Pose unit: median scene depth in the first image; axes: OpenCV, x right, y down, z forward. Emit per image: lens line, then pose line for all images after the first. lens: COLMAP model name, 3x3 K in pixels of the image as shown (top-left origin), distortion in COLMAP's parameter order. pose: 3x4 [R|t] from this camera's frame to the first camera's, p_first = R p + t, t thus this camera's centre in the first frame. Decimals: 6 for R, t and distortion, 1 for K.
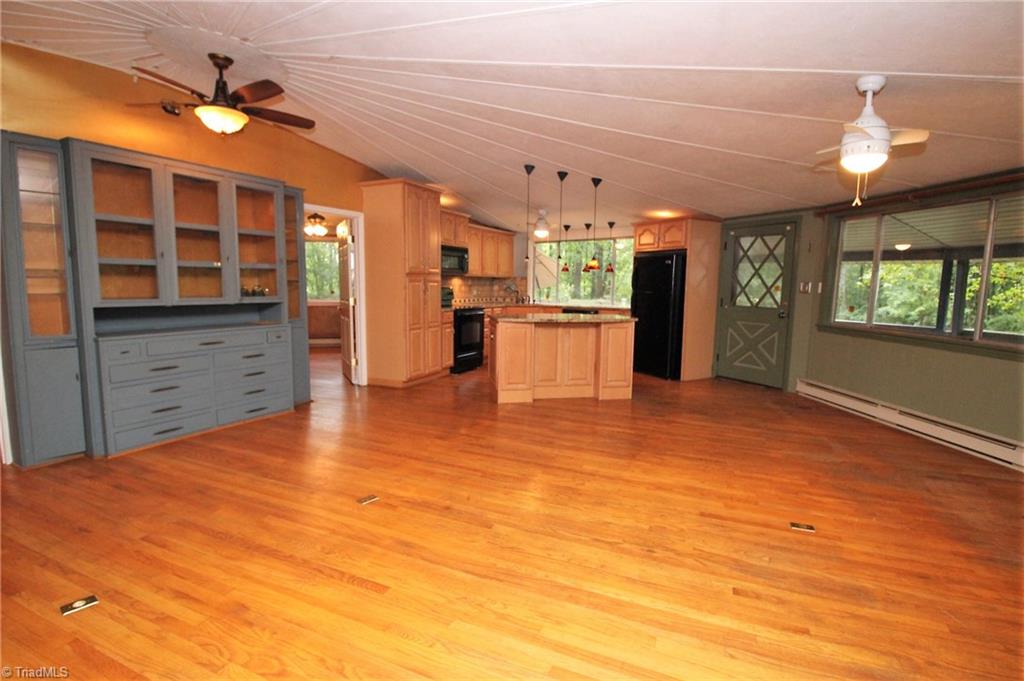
lens RADIAL K [[510.6, 0, 507.3], [0, 510.6, 339.7], [0, 0, 1]] dist [-0.001703, -0.000836]
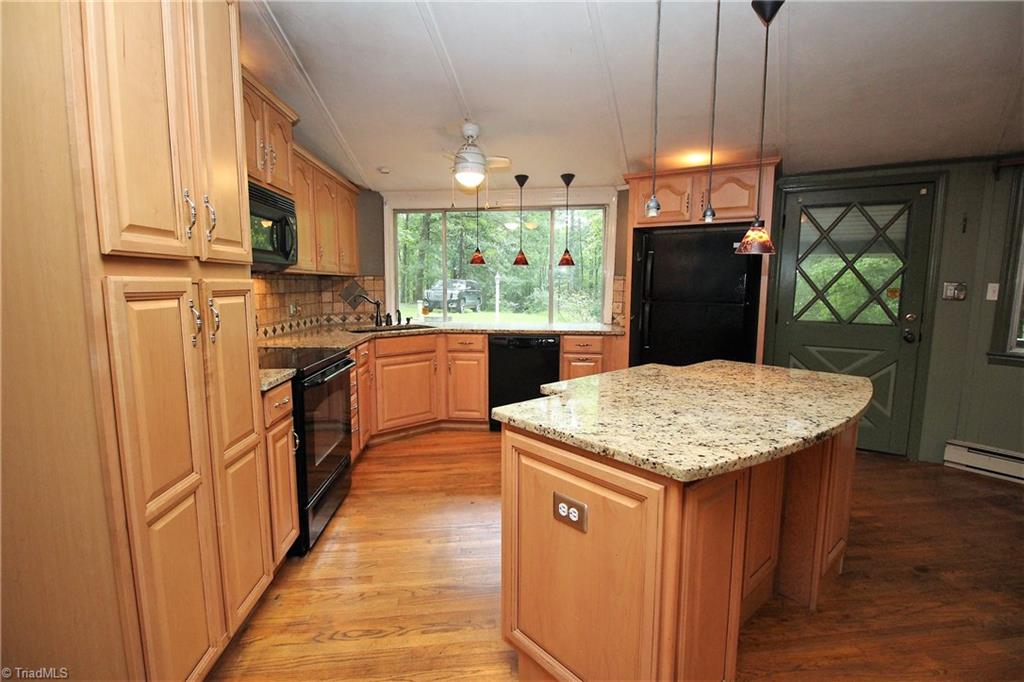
lens RADIAL K [[479.7, 0, 512.0], [0, 479.7, 341.0], [0, 0, 1]] dist [-0.017199, -0.000253]
pose [[0.864515, -0.072848, 0.497299, -0.147693], [0.064463, 0.997340, 0.034035, -0.089885], [-0.498456, 0.002634, 0.866911, 0.722984]]
